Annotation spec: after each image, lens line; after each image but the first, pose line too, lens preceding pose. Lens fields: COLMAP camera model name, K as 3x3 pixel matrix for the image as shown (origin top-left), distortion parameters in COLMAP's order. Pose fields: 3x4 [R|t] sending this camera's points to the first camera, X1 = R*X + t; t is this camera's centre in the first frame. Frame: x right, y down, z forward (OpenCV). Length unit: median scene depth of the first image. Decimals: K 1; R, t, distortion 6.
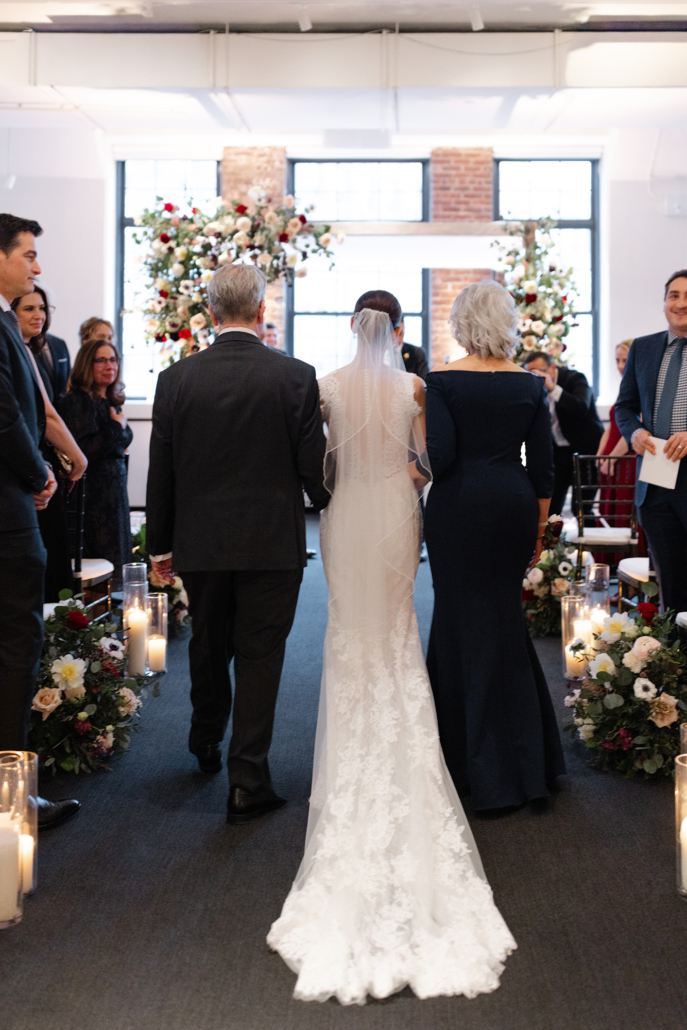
lens RADIAL K [[6500.7, 0, 343.8], [0, 6500.7, 515.0], [0, 0, 1]] dist [0.350334, 0.000000]
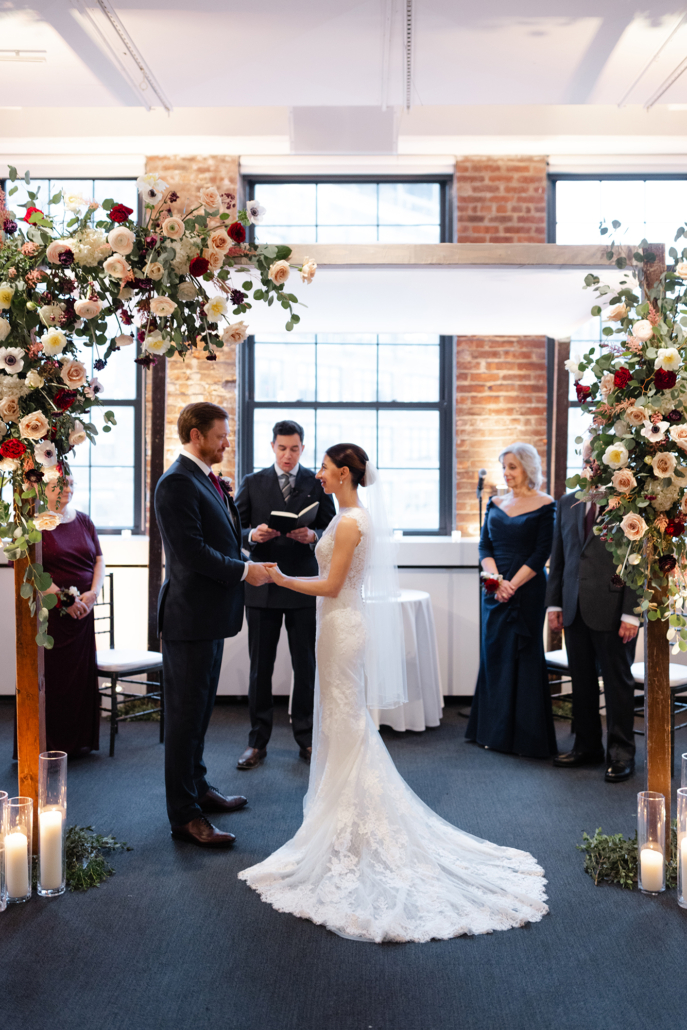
lens RADIAL K [[2042.2, 0, 349.3], [0, 2042.2, 486.5], [0, 0, 1]] dist [0.008645, 0.000000]
pose [[0.999978, -0.000513, -0.006628, 0.004063], [0.000617, 0.999877, 0.015700, -0.027083], [0.006620, -0.015704, 0.999855, 0.825769]]
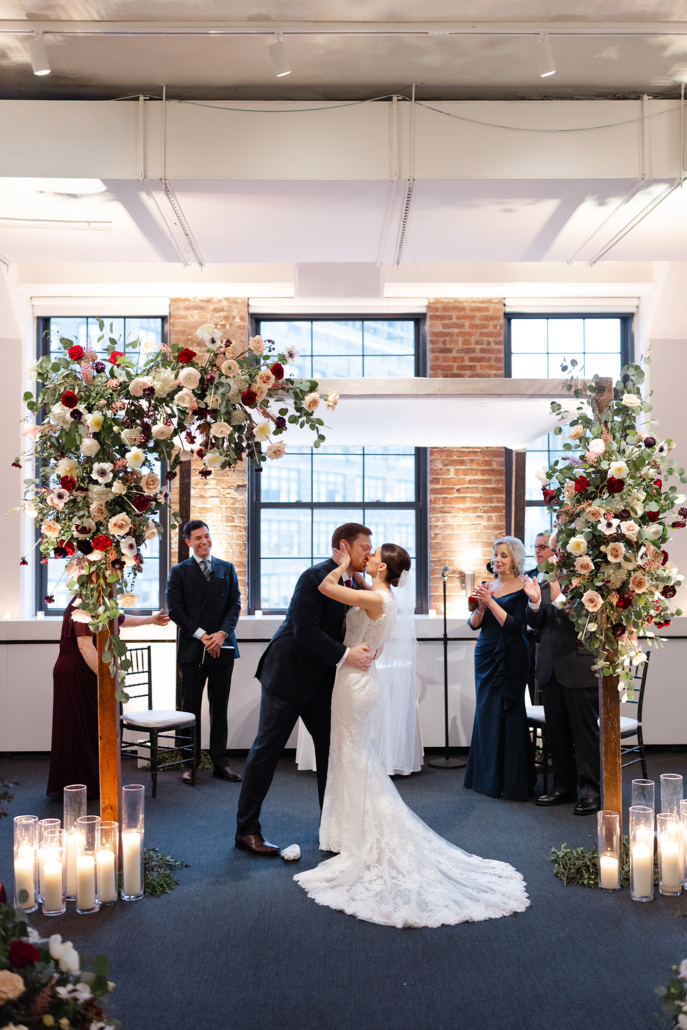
lens RADIAL K [[2042.2, 0, 348.9], [0, 2042.2, 514.9], [0, 0, 1]] dist [0.008645, 0.000000]
pose [[0.998916, -0.006012, 0.046166, -0.008680], [0.006773, 0.999843, -0.016345, -0.026834], [-0.046061, 0.016640, 0.998800, 0.782259]]
